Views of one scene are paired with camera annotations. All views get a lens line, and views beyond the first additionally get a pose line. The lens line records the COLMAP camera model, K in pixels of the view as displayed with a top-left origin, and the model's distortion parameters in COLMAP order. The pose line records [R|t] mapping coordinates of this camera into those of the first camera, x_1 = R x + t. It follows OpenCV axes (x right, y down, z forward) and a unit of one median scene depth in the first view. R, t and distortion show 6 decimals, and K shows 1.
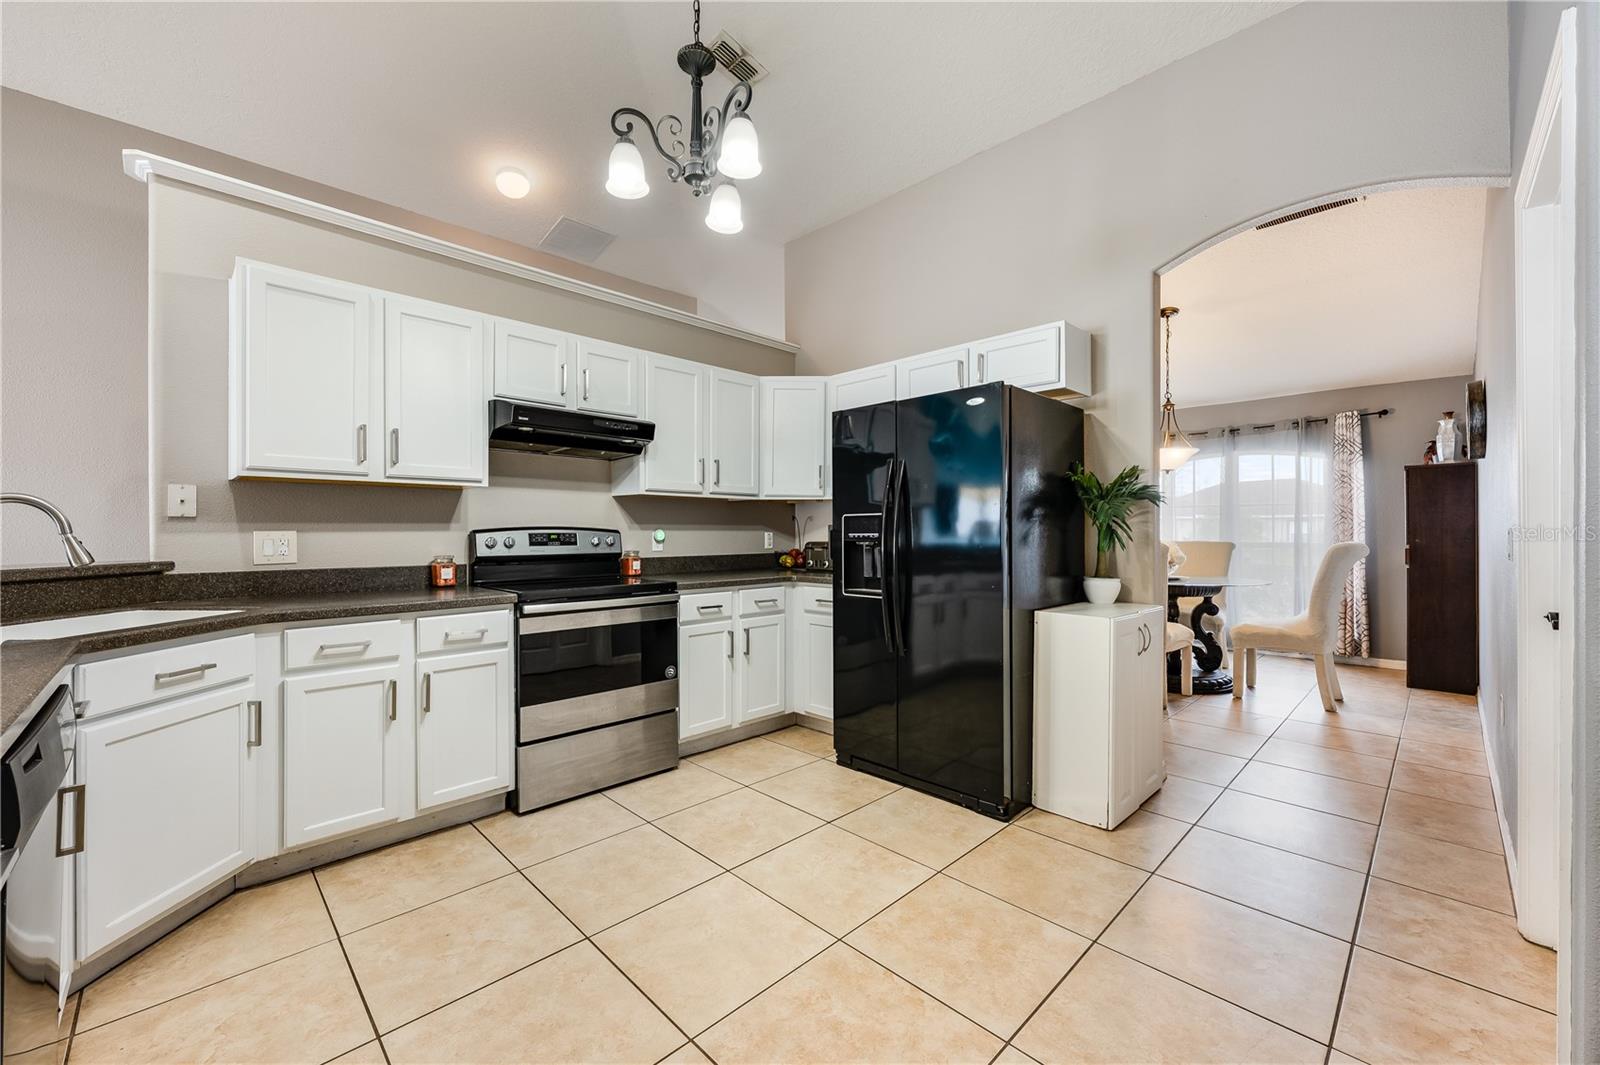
lens RADIAL K [[633.9, 0, 794.4], [0, 633.9, 530.2], [0, 0, 1]] dist [-0.000544, -0.000390]
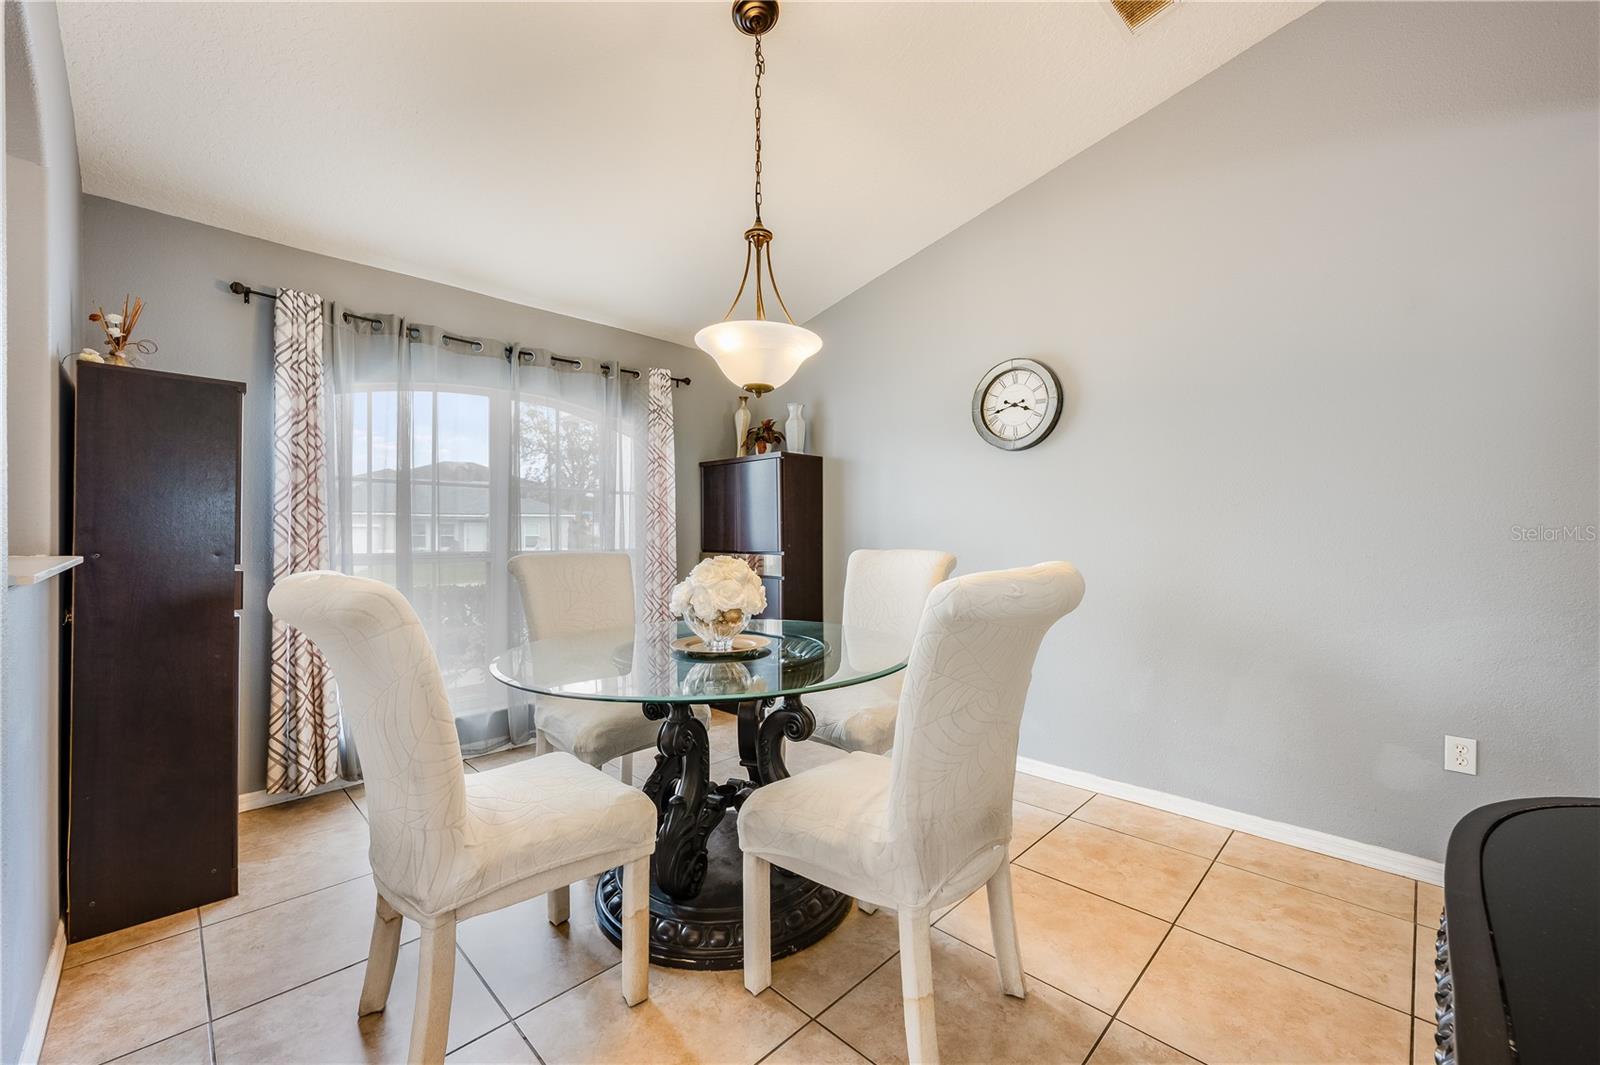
lens RADIAL K [[633.9, 0, 794.4], [0, 633.9, 530.2], [0, 0, 1]] dist [-0.000544, -0.000390]
pose [[-0.023516, 0.002593, 0.999720, 0.230968], [-0.014382, 0.999892, -0.002932, -0.004253], [-0.999620, -0.014447, -0.023476, 1.374547]]
